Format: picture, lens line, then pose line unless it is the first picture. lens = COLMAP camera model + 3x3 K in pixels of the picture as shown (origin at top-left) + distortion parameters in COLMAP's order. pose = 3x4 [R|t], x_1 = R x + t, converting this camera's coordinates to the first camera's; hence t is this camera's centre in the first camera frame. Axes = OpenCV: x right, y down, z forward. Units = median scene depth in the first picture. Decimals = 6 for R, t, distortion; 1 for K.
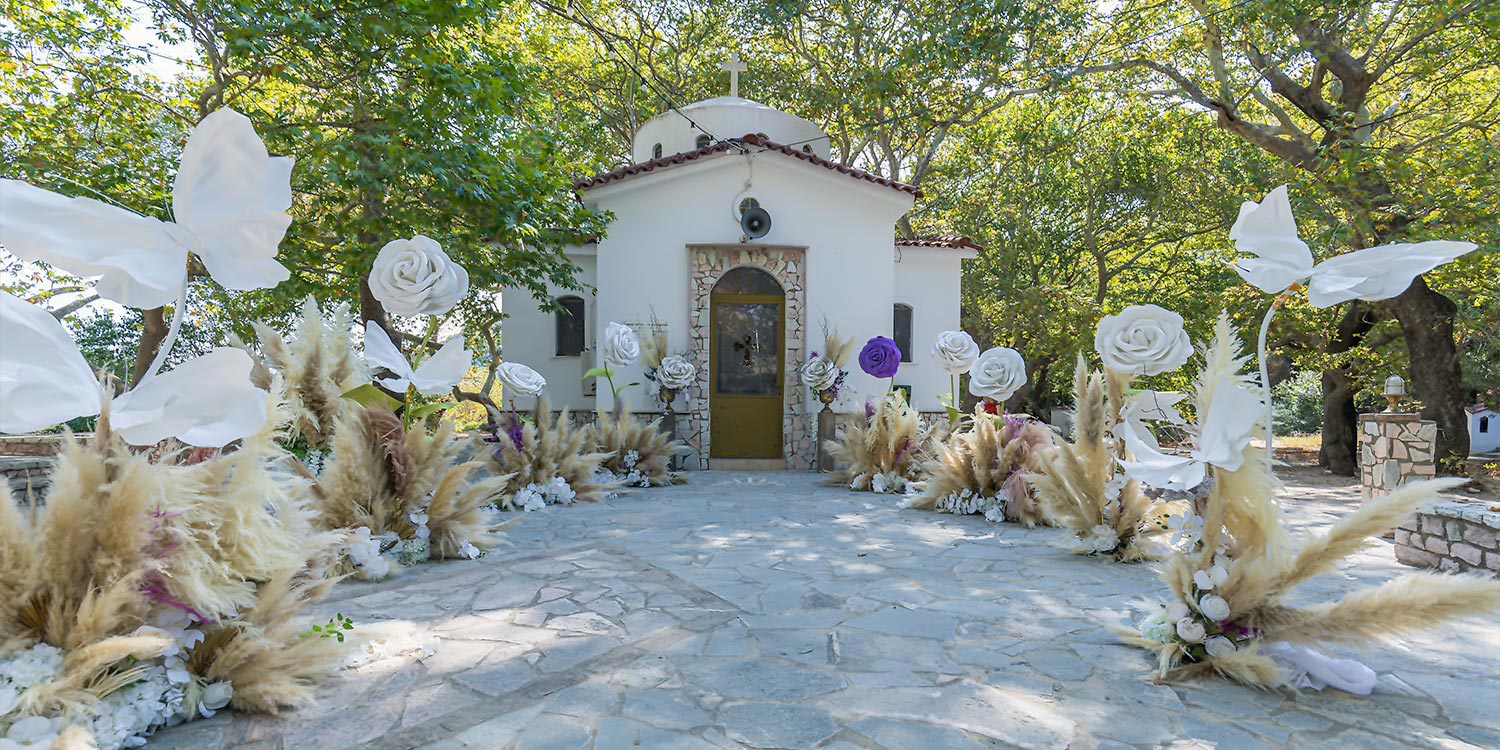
lens RADIAL K [[660.3, 0, 757.4], [0, 660.3, 413.0], [0, 0, 1]] dist [0.011692, -0.000084]
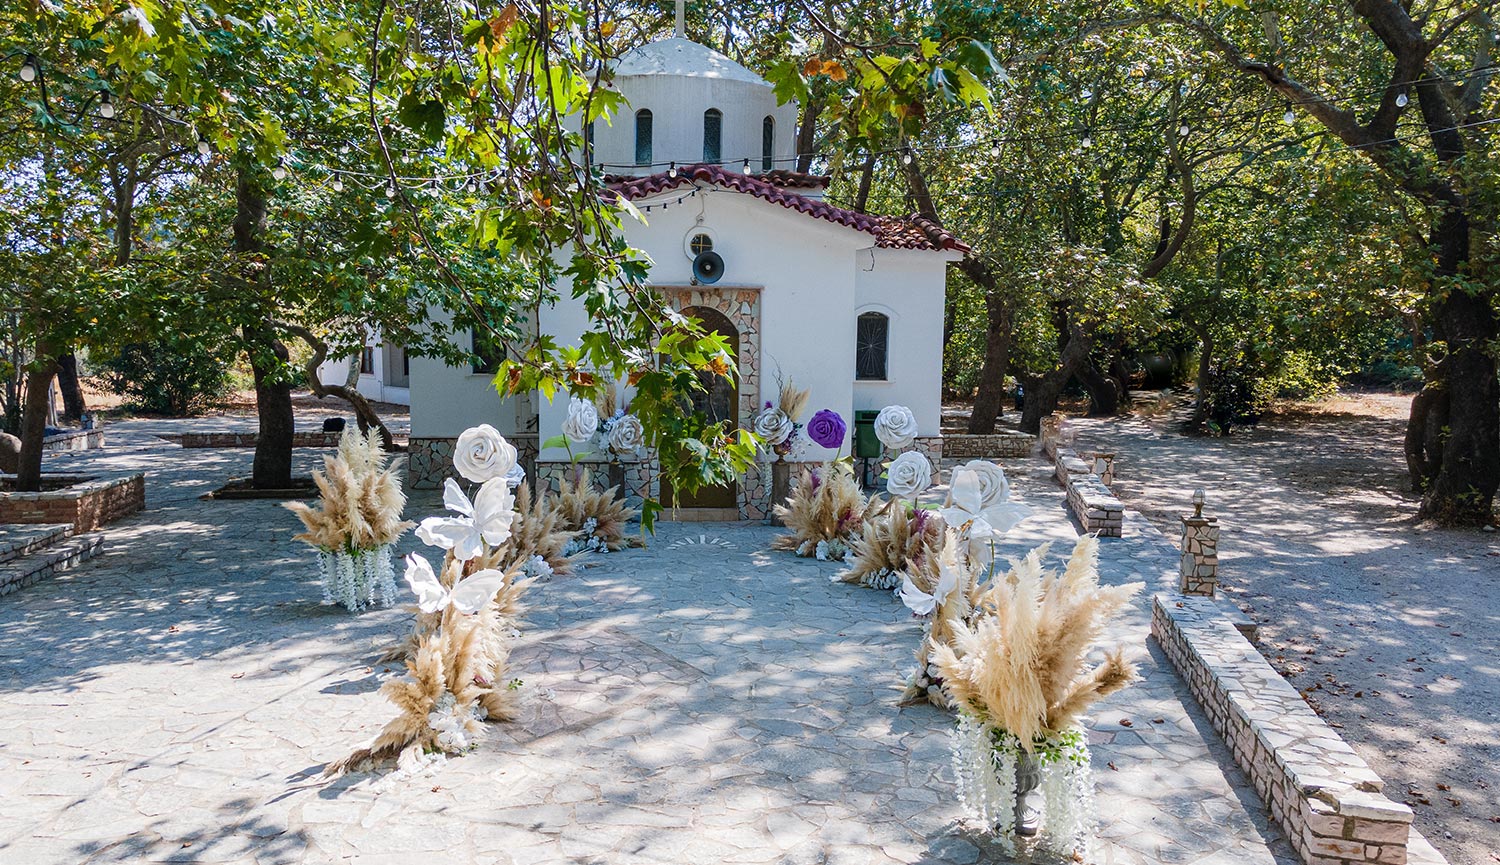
lens RADIAL K [[963.3, 0, 752.4], [0, 963.3, 450.1], [0, 0, 1]] dist [0.031726, 0.001151]
pose [[0.998818, 0.002052, 0.048571, -0.007580], [-0.005945, 0.996766, 0.080133, -0.176335], [-0.048249, -0.080327, 0.995600, -0.534375]]
